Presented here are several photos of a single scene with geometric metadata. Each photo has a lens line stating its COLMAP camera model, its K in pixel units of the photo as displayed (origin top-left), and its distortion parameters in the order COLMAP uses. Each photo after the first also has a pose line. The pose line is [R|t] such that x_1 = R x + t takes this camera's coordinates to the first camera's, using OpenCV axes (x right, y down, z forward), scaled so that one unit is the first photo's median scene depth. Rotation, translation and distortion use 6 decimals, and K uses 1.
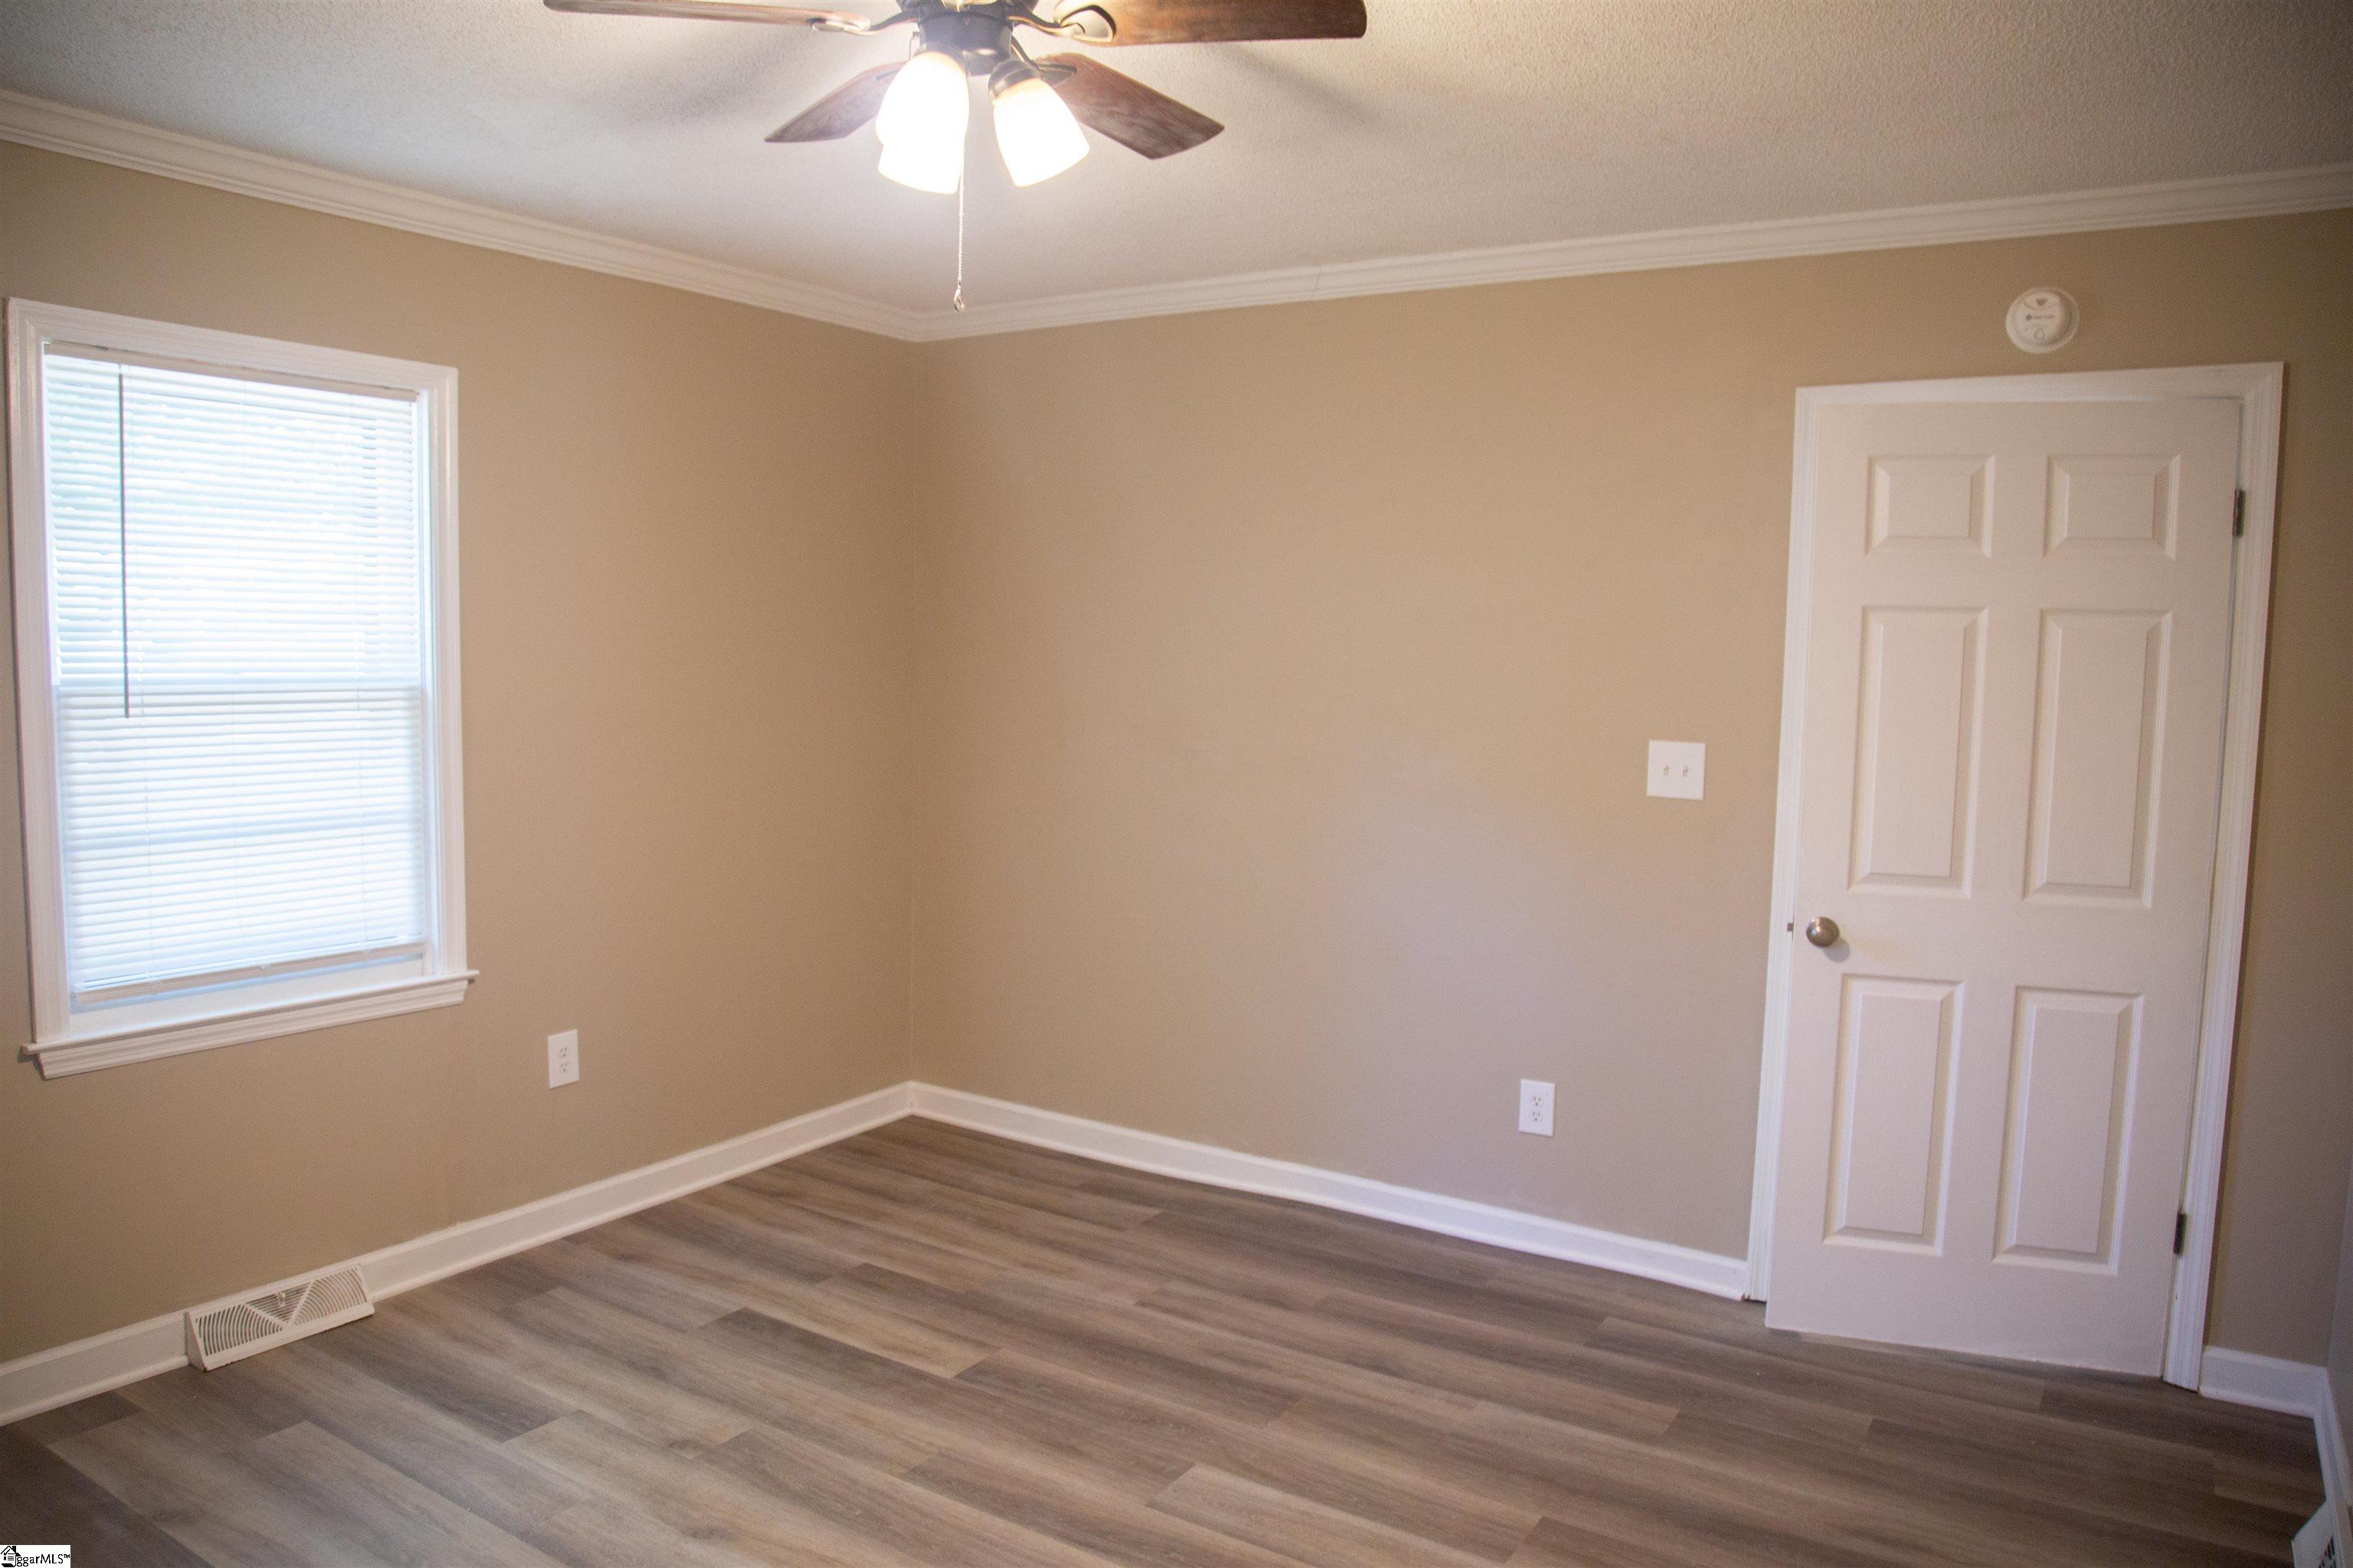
lens RADIAL K [[1624.3, 0, 1174.2], [0, 1624.3, 793.1], [0, 0, 1]] dist [-0.136552, 0.077950]
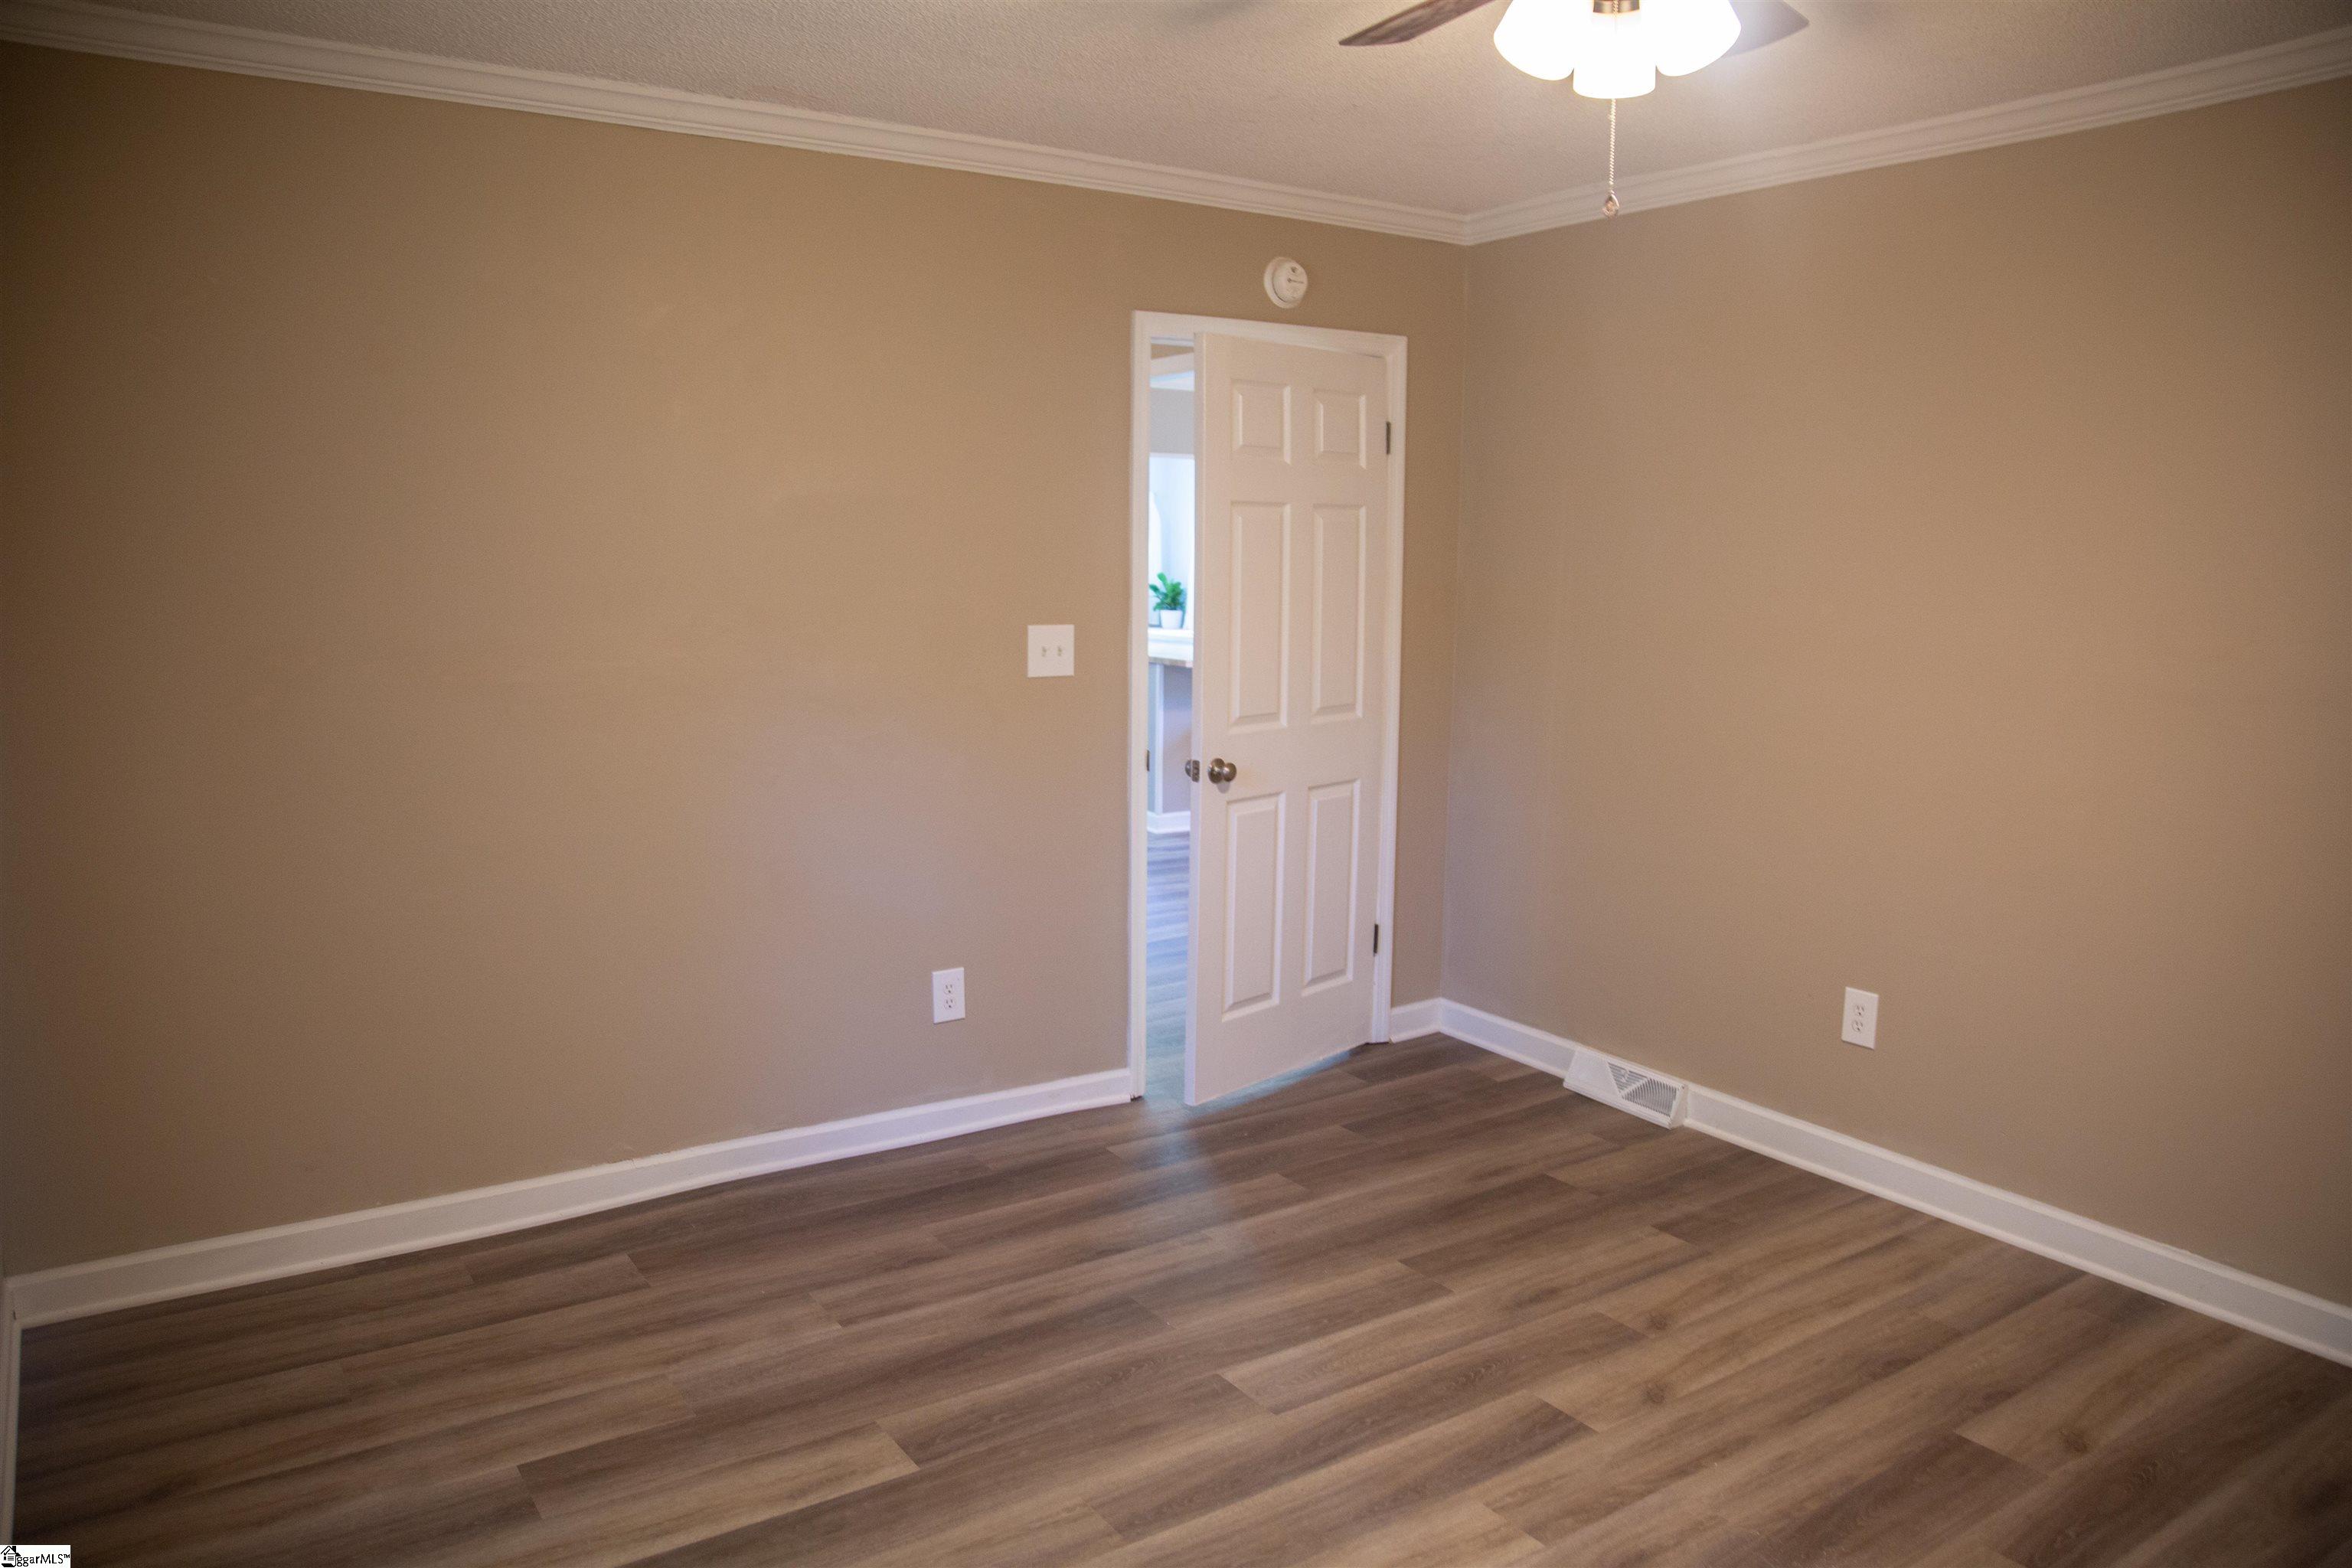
lens RADIAL K [[1623.6, 0, 1173.7], [0, 1623.6, 793.1], [0, 0, 1]] dist [-0.136552, 0.077950]
pose [[0.392500, -0.154322, 0.906713, -0.727834], [0.089198, 0.987563, 0.129470, -0.058882], [-0.915417, 0.030060, 0.401384, 0.526411]]
